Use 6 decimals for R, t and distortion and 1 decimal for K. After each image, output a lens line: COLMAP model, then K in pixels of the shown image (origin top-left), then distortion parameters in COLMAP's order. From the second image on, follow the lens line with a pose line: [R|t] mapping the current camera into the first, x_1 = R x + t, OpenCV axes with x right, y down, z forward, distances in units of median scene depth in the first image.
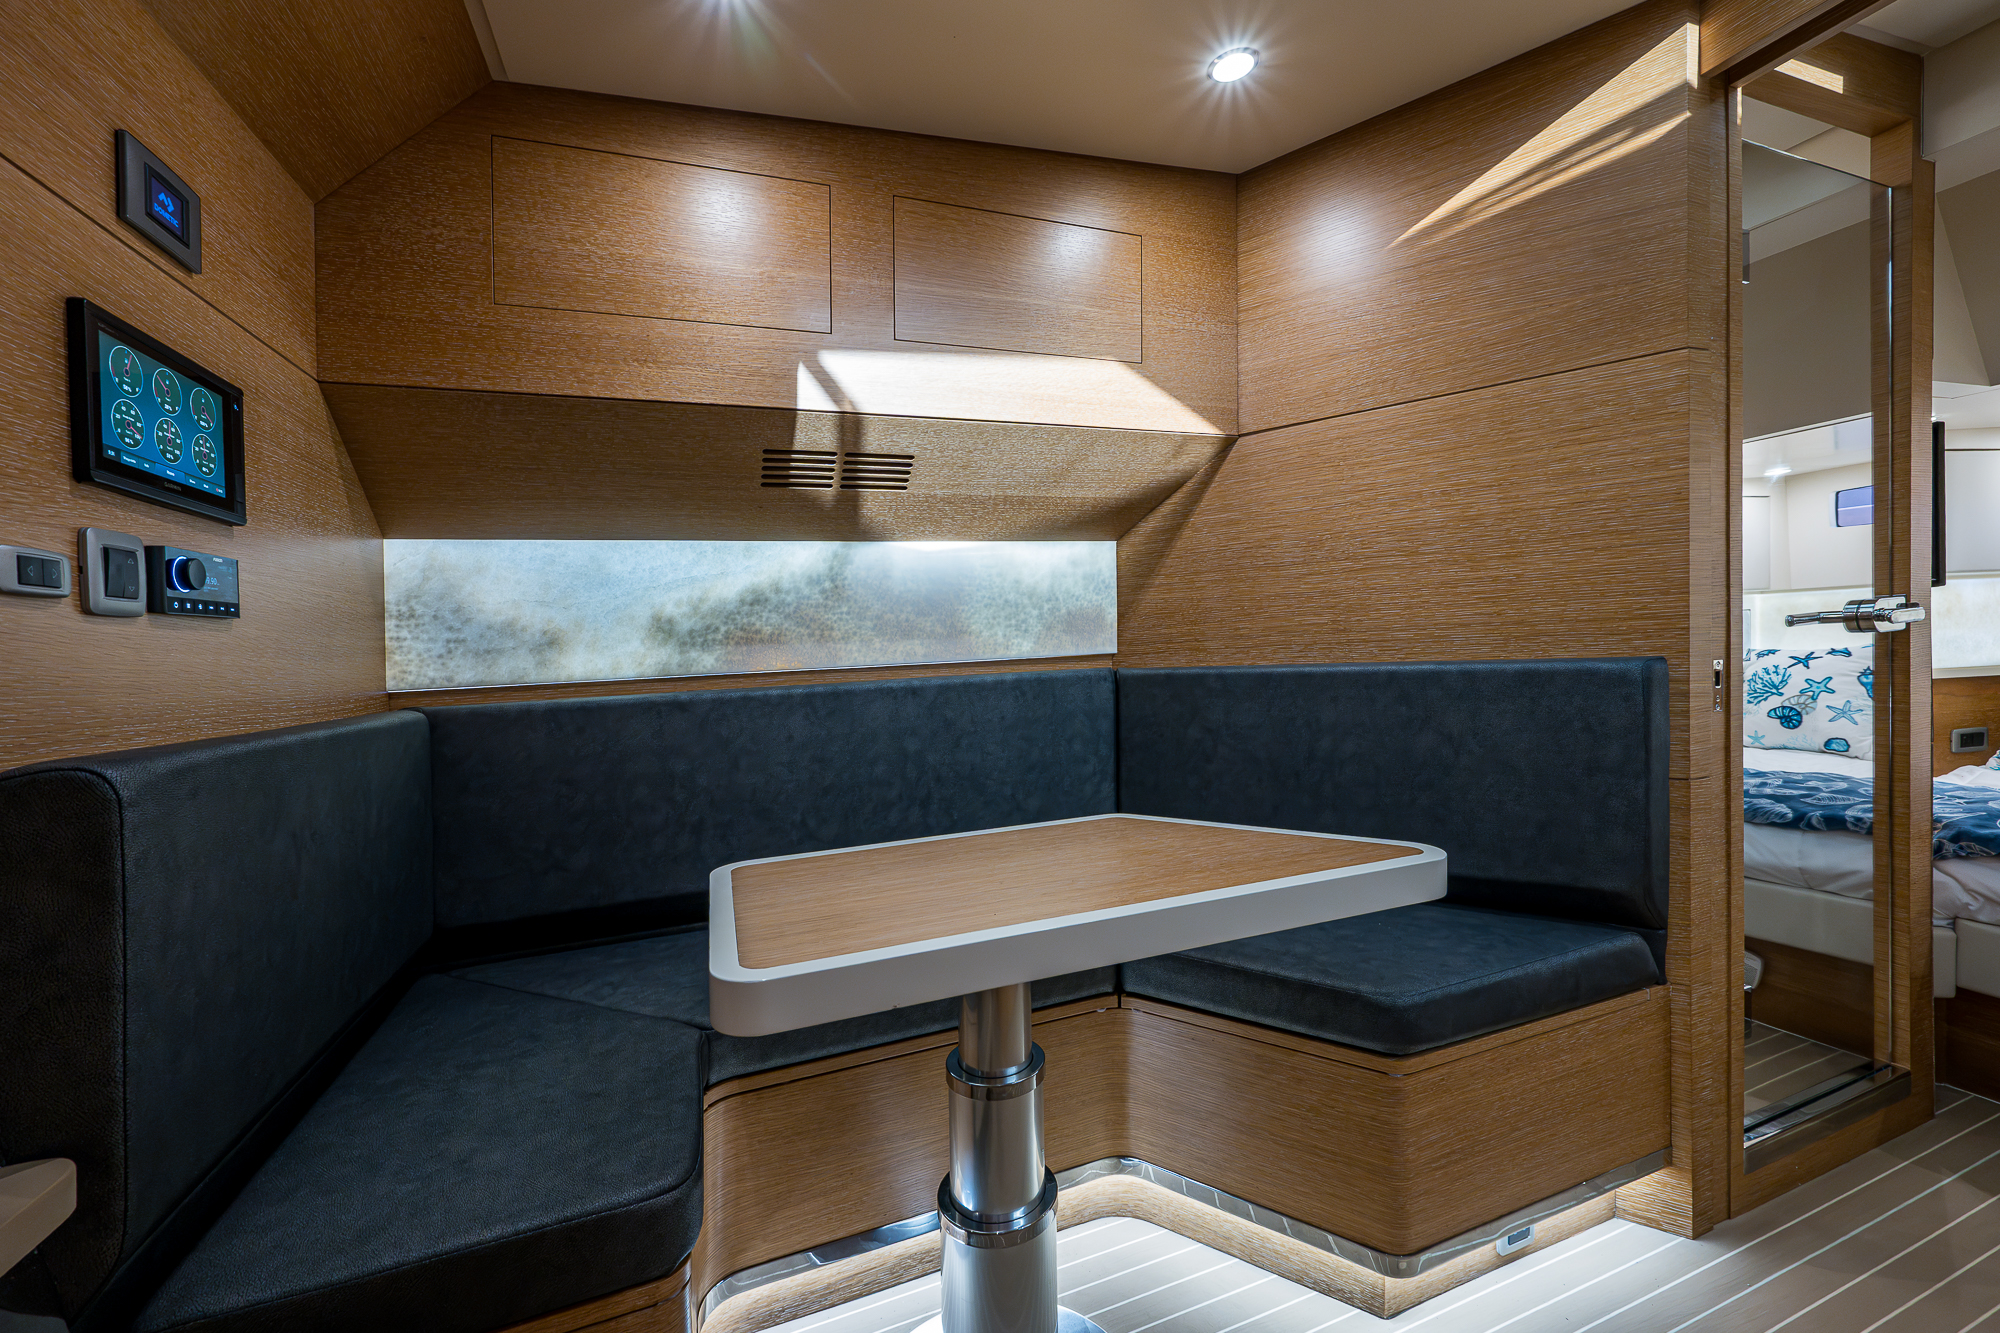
lens RADIAL K [[805.5, 0, 1003.2], [0, 805.5, 655.1], [0, 0, 1]] dist [0.001943, -0.000297]
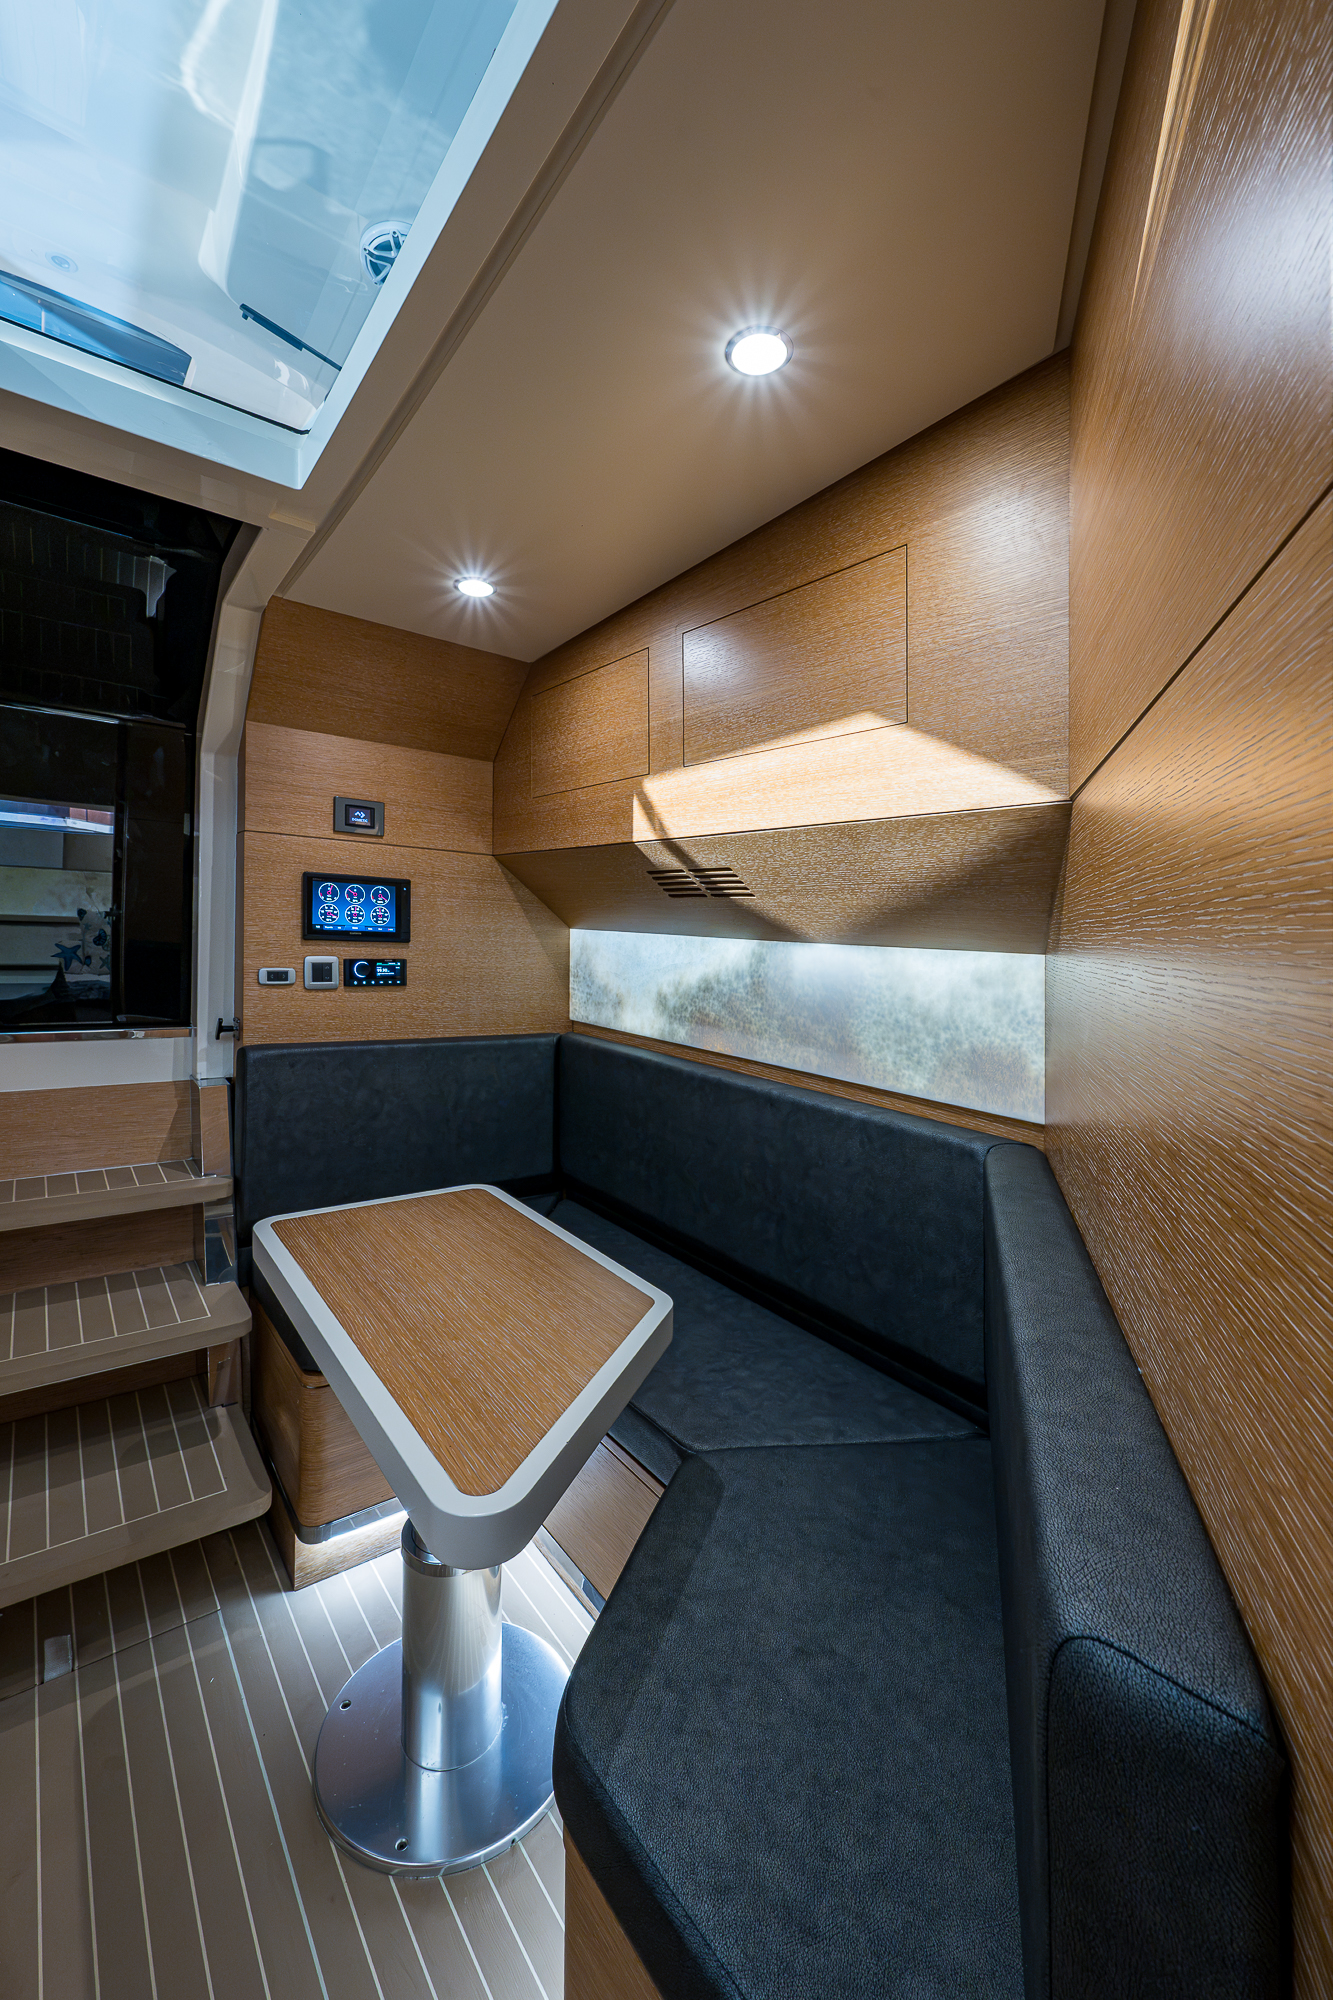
lens RADIAL K [[805.5, 0, 675.0], [0, 805.5, 961.4], [0, 0, 1]] dist [0.001943, -0.000297]
pose [[0.323463, 0.097445, -0.941210, 0.788817], [-0.066325, 0.994572, 0.080176, -0.201996], [0.943914, 0.036492, 0.328170, 0.587418]]
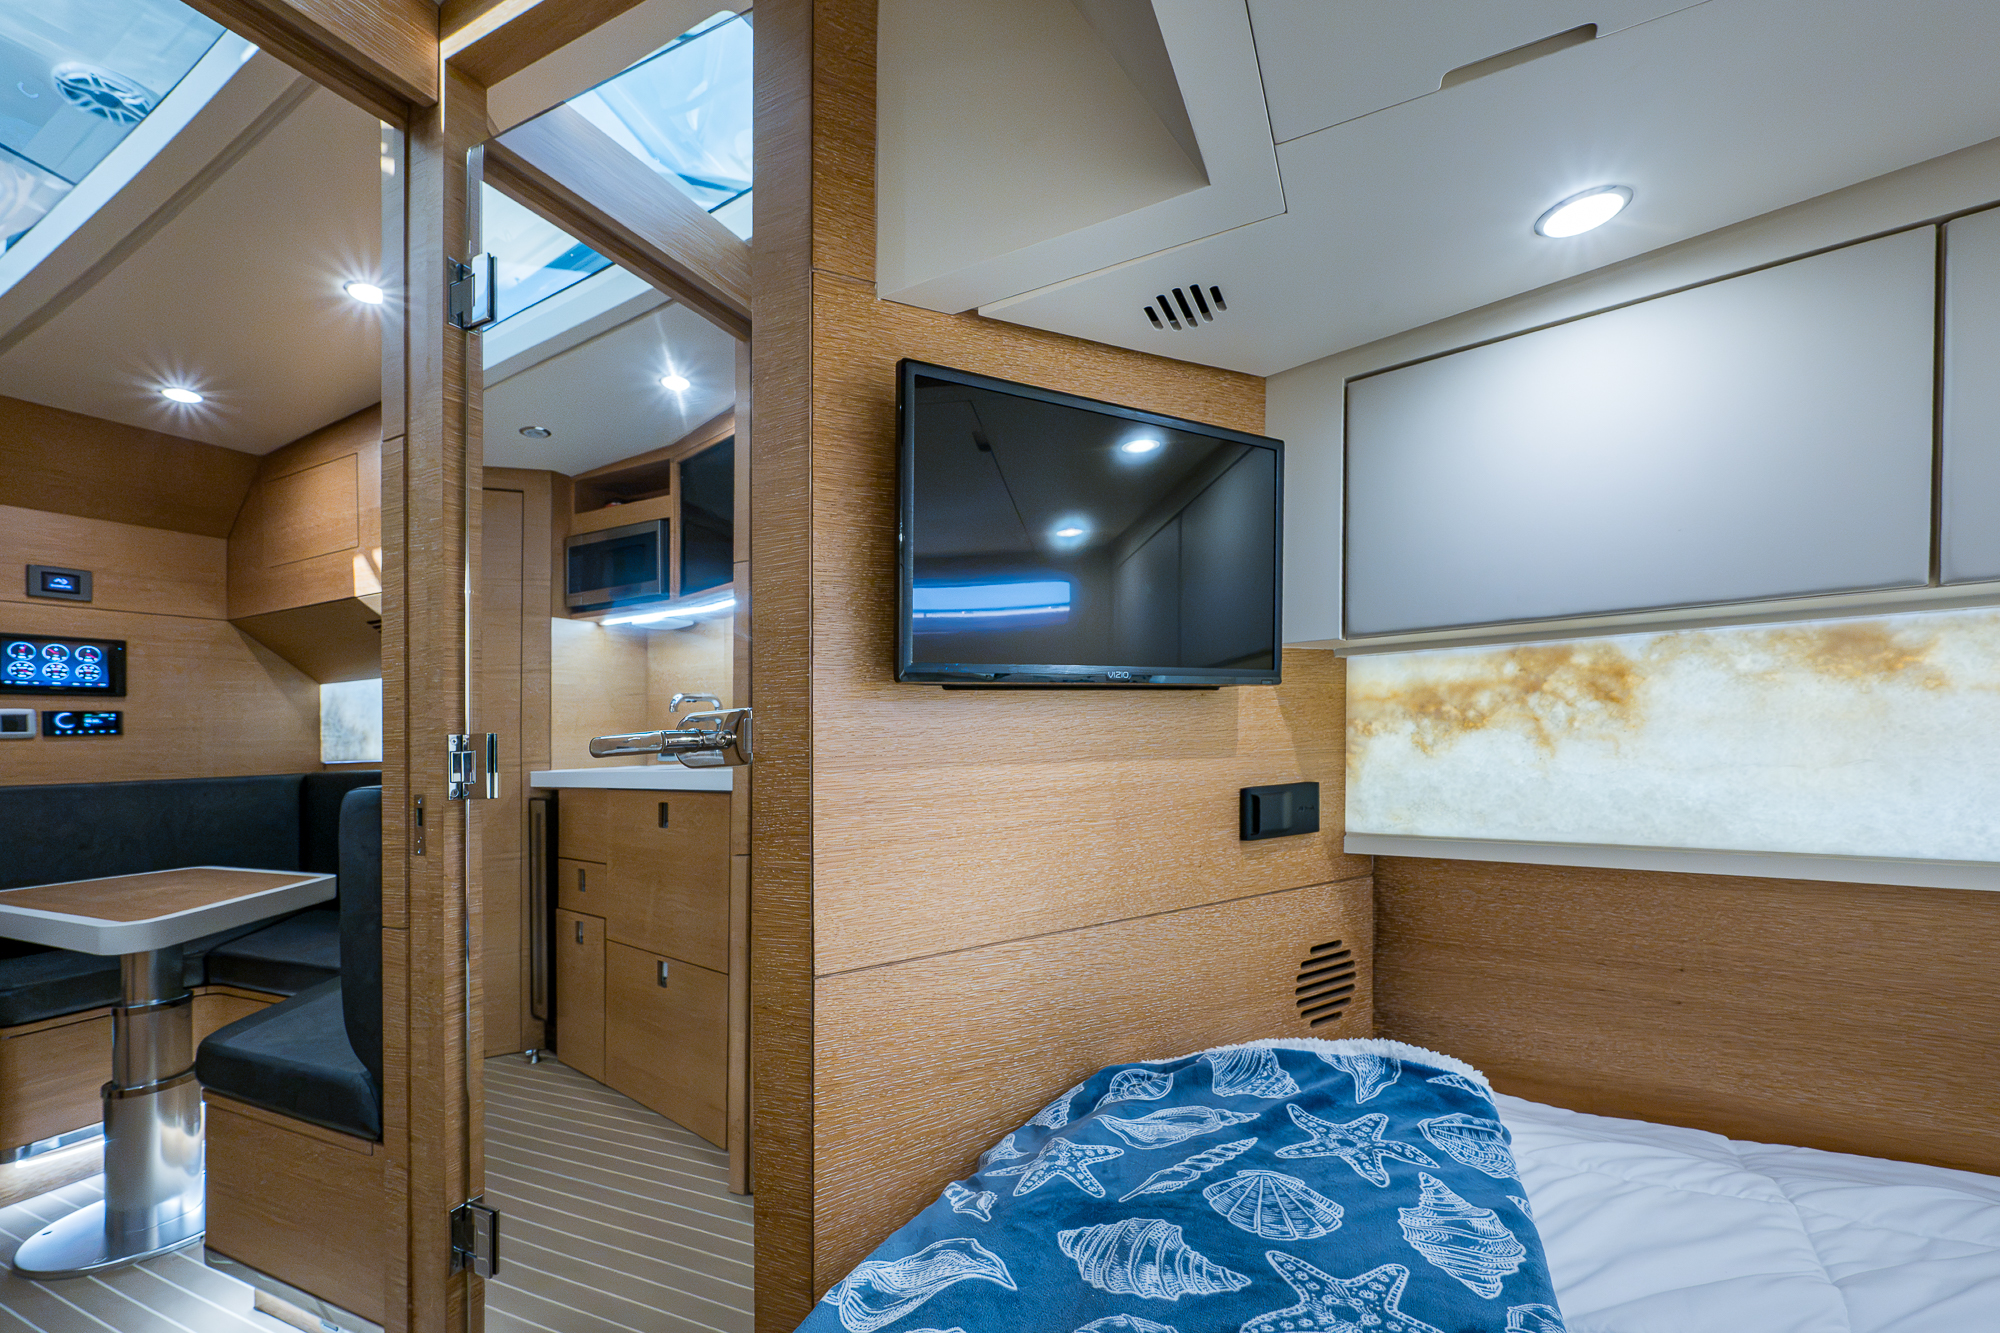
lens RADIAL K [[805.5, 0, 967.1], [0, 805.5, 697.6], [0, 0, 1]] dist [0.001943, -0.000297]
pose [[0.703698, -0.017486, -0.710284, 1.516689], [-0.000354, 0.999688, -0.024961, -0.057281], [0.710499, 0.017816, 0.703473, 0.664293]]
